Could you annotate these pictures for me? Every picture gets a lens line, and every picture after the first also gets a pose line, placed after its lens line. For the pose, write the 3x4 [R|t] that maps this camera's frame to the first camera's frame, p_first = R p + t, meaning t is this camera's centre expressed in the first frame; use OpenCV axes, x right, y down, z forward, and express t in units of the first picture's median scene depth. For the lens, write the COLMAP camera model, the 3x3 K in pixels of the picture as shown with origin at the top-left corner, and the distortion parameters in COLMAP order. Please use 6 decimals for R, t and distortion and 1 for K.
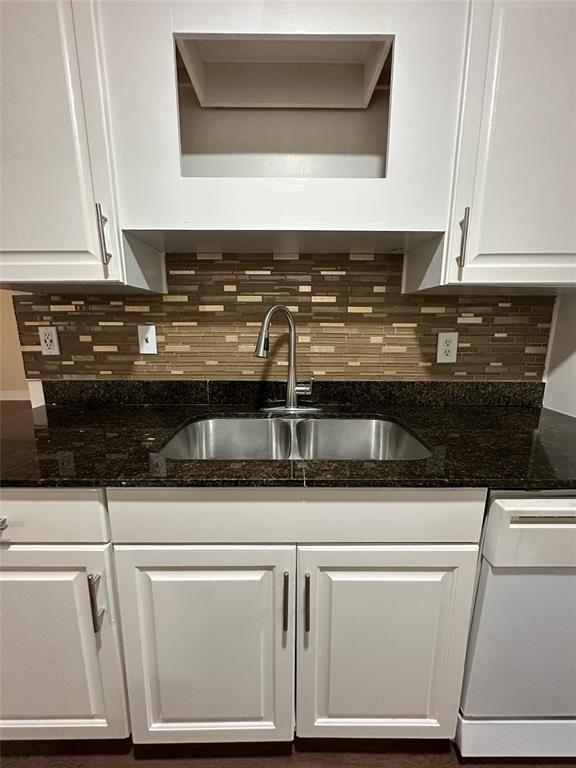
lens RADIAL K [[305.3, 0, 288.5], [0, 305.3, 384.1], [0, 0, 1]] dist [-0.001554, -0.000066]
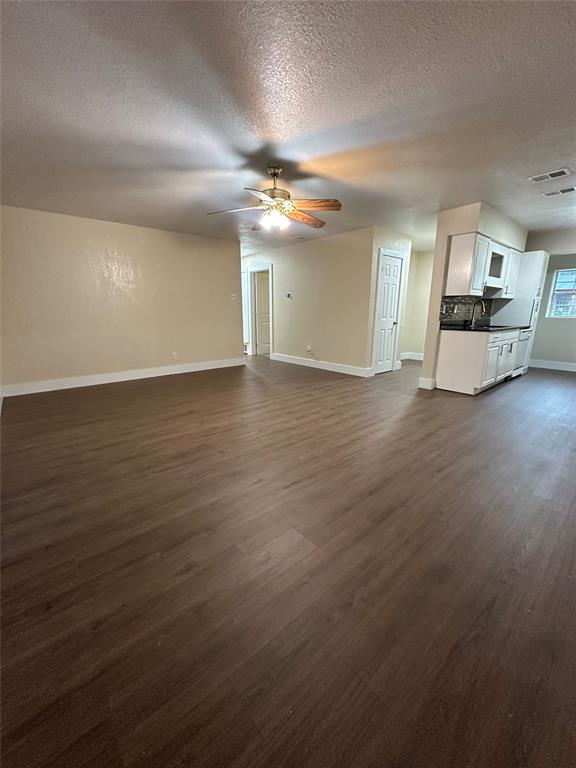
lens RADIAL K [[305.3, 0, 288.5], [0, 305.3, 384.1], [0, 0, 1]] dist [-0.001554, -0.000066]
pose [[0.761716, -0.155077, 0.629079, -4.530442], [0.129371, 0.987785, 0.086855, 0.174721], [-0.634864, 0.015226, 0.772474, -0.575912]]
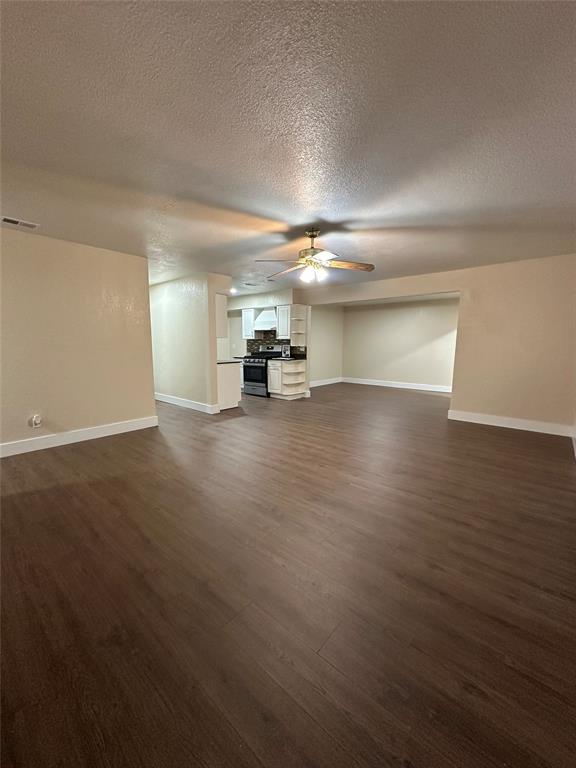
lens RADIAL K [[305.3, 0, 288.5], [0, 305.3, 384.1], [0, 0, 1]] dist [-0.001554, -0.000066]
pose [[-0.754643, -0.091556, 0.649716, -4.570556], [0.125019, 0.952012, 0.279364, -0.758390], [-0.644115, 0.292046, -0.706983, 3.620383]]
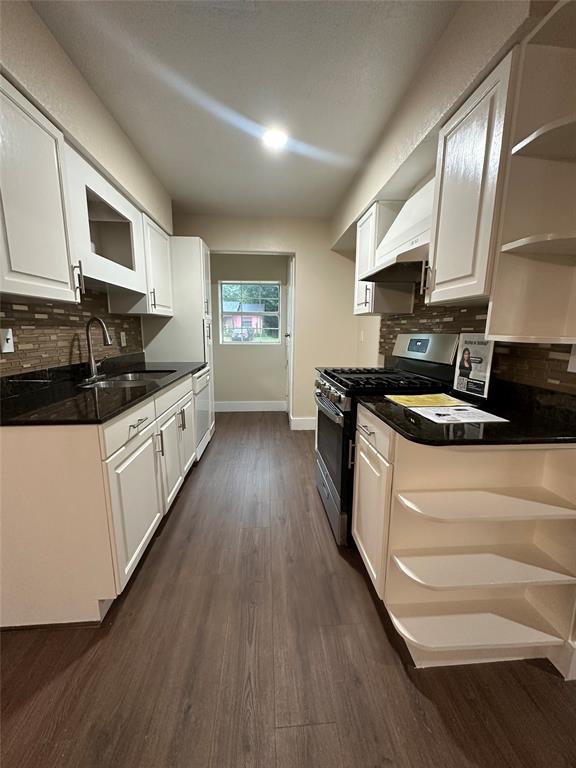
lens RADIAL K [[305.3, 0, 288.5], [0, 305.3, 384.1], [0, 0, 1]] dist [-0.001554, -0.000066]
pose [[-0.065430, -0.178090, 0.981836, -1.727774], [0.188074, 0.964109, 0.187408, 0.002121], [-0.979973, 0.196920, -0.029588, -0.004177]]
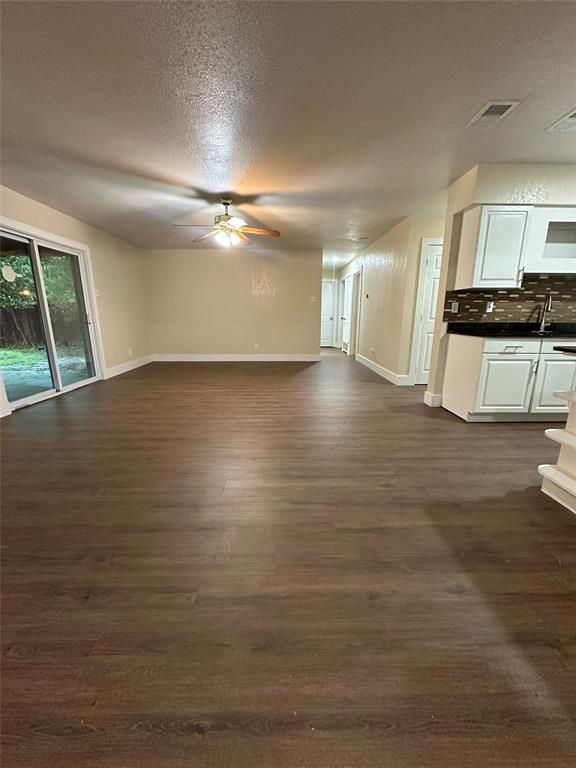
lens RADIAL K [[305.3, 0, 288.5], [0, 305.3, 384.1], [0, 0, 1]] dist [-0.001554, -0.000066]
pose [[0.999972, -0.001118, 0.007352, -2.319653], [0.000900, 0.999563, 0.029550, 0.472786], [-0.007381, -0.029543, 0.999536, -1.786076]]
